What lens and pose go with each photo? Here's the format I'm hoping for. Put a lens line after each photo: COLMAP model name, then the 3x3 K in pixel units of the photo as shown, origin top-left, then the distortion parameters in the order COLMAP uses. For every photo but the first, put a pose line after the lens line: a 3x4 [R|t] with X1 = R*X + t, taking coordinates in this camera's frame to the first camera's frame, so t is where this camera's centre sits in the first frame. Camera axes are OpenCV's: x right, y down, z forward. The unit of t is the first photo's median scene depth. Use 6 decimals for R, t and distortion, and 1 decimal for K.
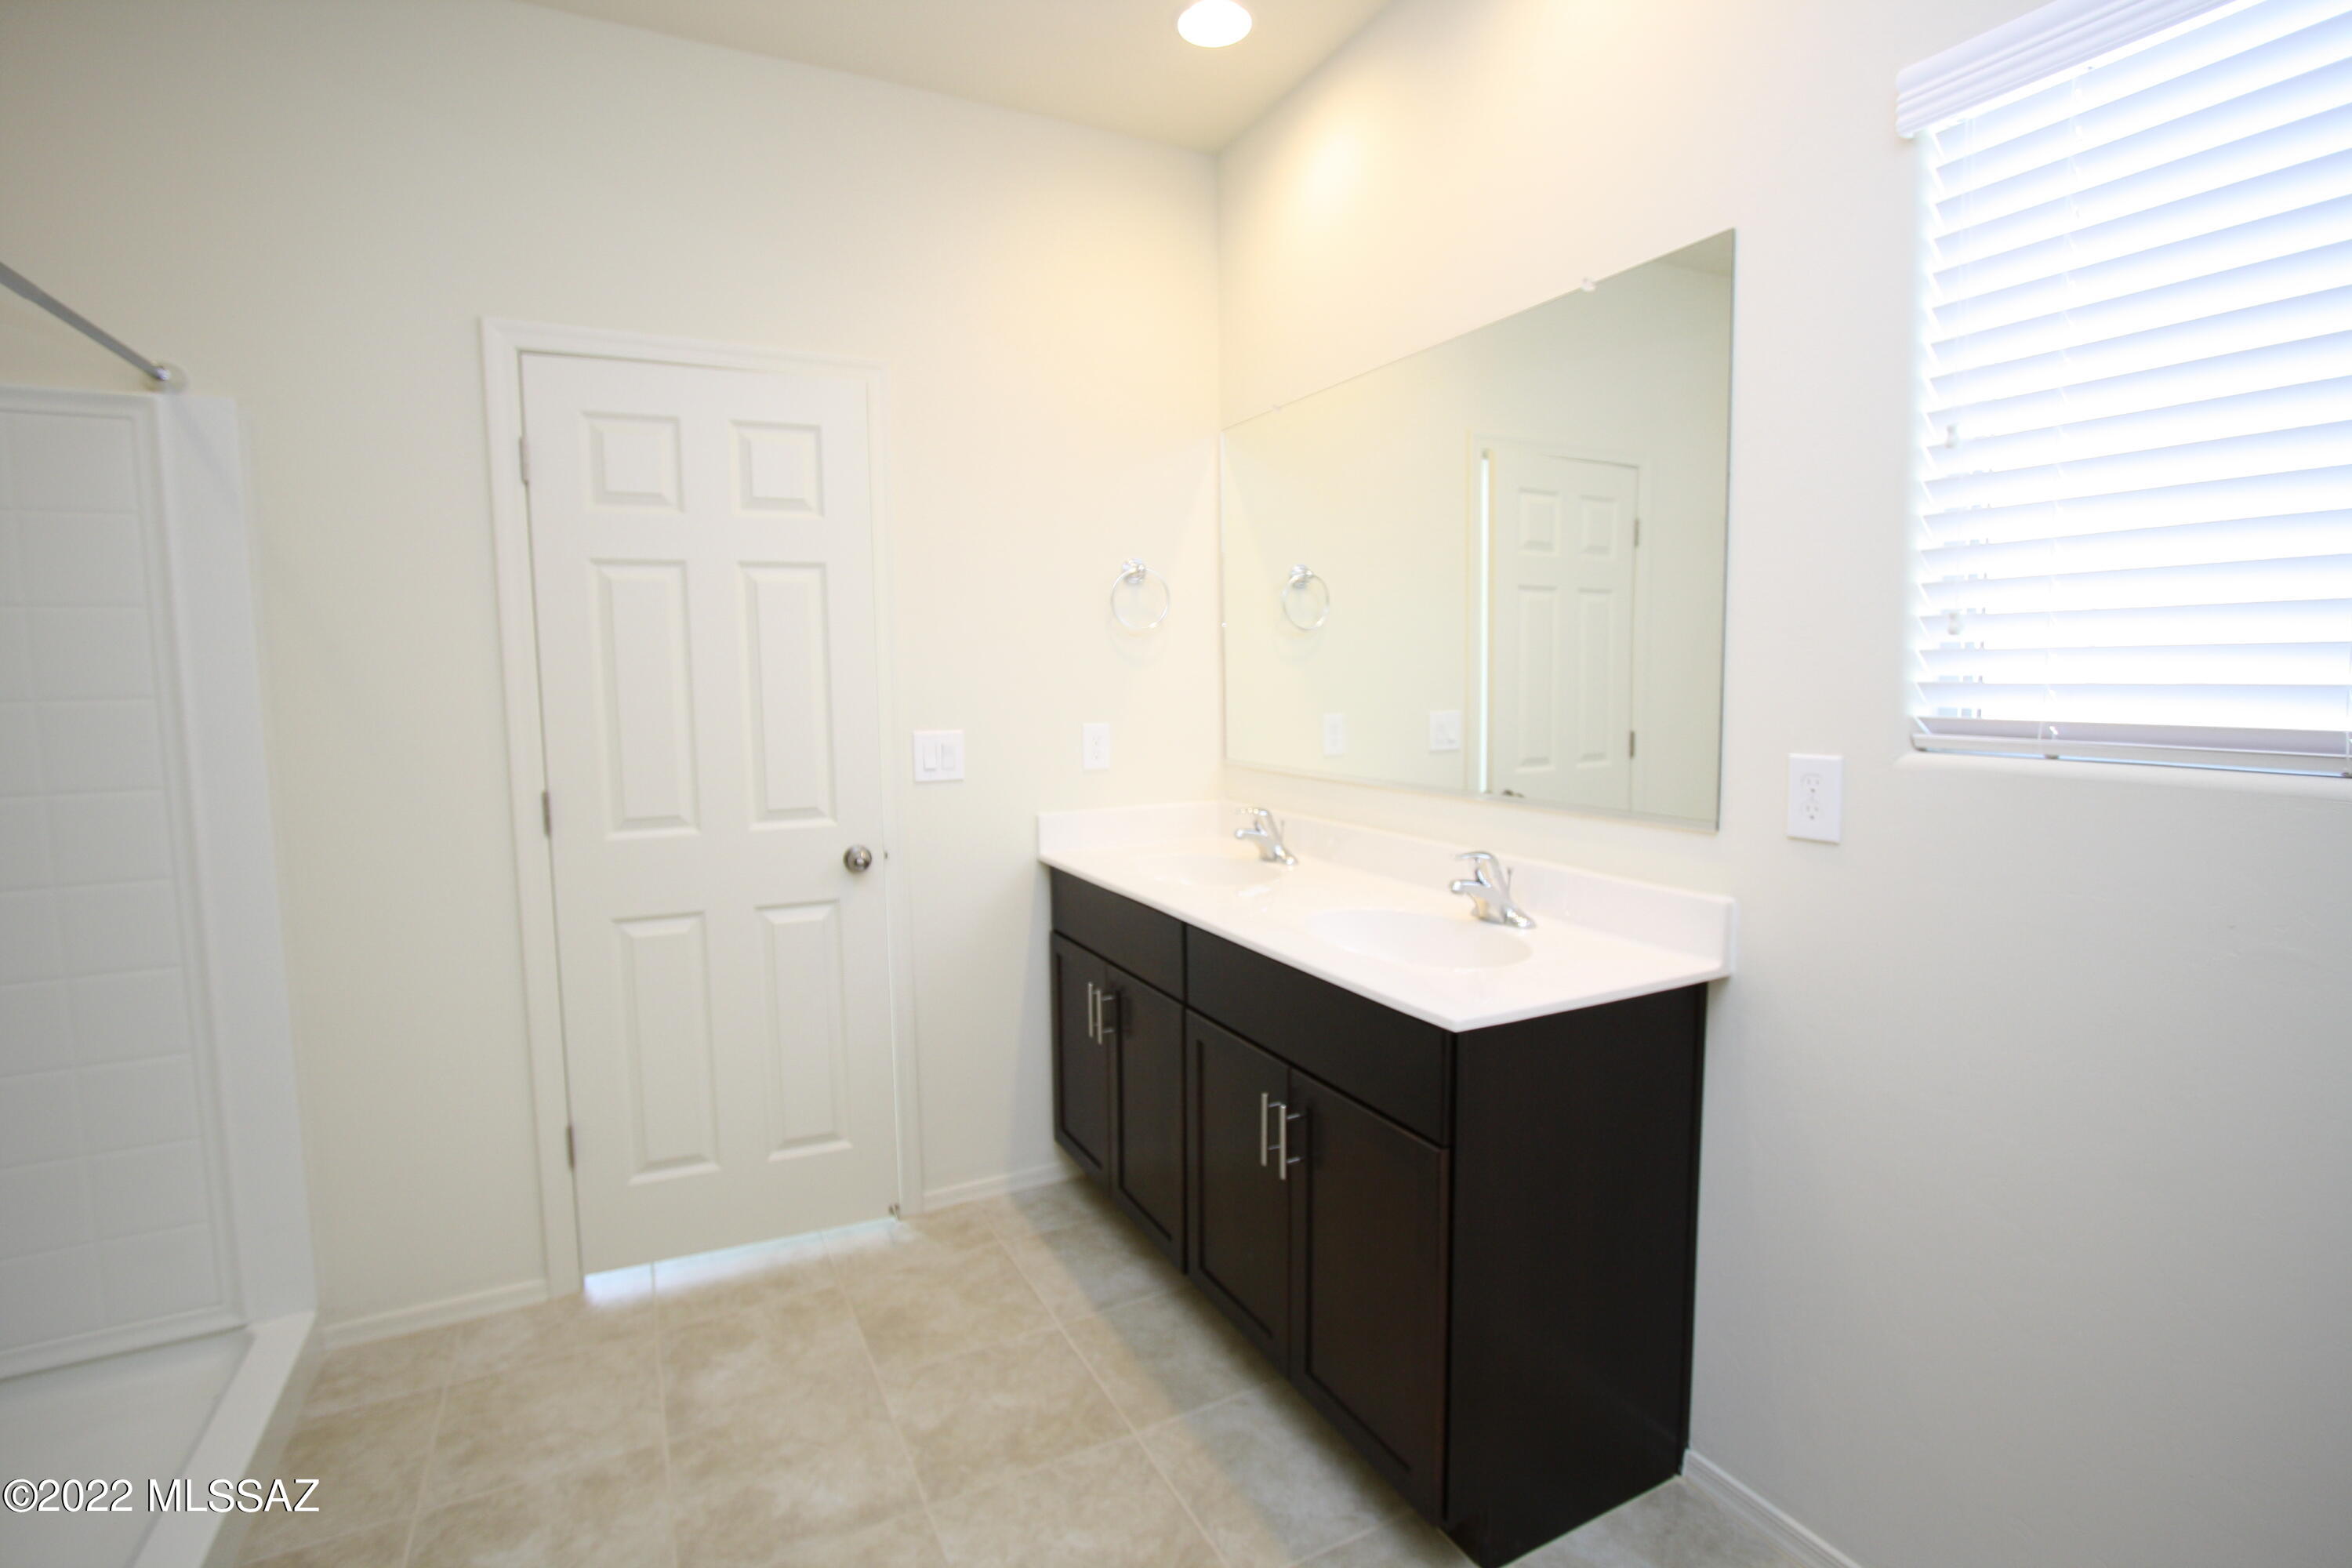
lens RADIAL K [[1092.1, 0, 1171.4], [0, 1092.1, 790.8], [0, 0, 1]] dist [-0.018318, 0.003621]
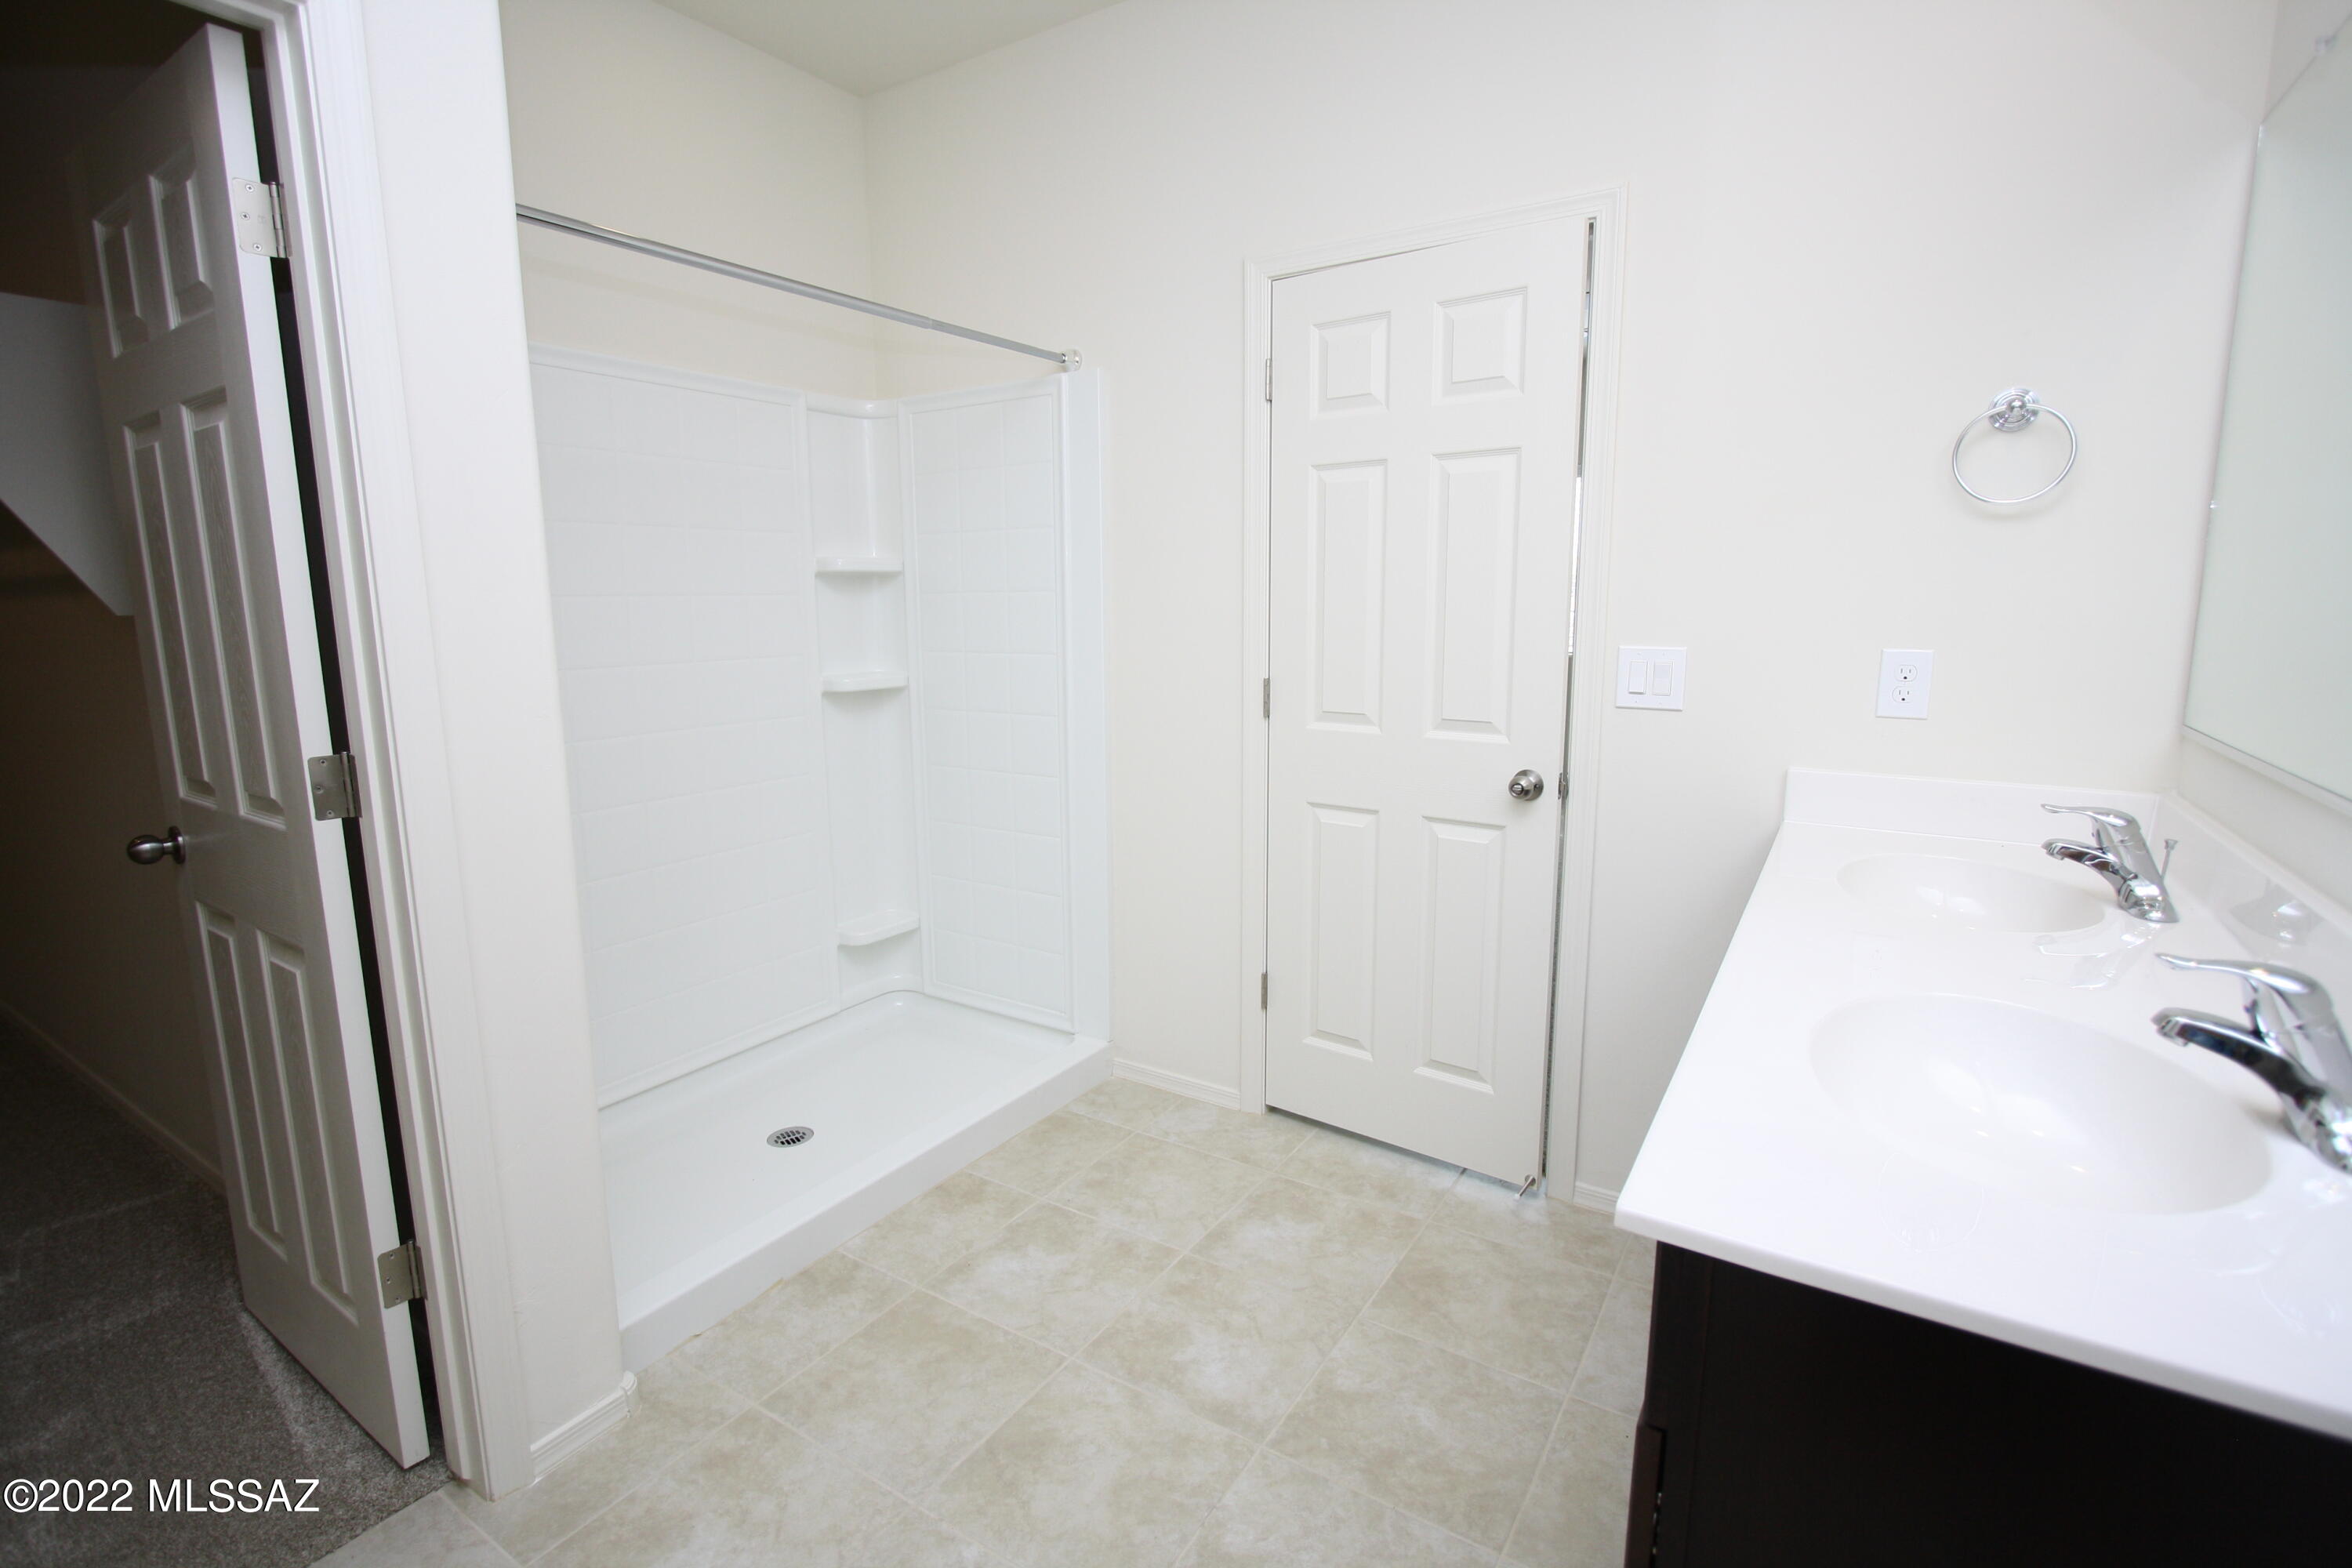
lens RADIAL K [[1092.1, 0, 1163.7], [0, 1092.1, 789.3], [0, 0, 1]] dist [-0.018318, 0.003621]
pose [[0.495805, 0.161855, -0.853218, 0.385089], [-0.093569, 0.986715, 0.132806, -0.028990], [0.863379, 0.013989, 0.504363, 0.359395]]
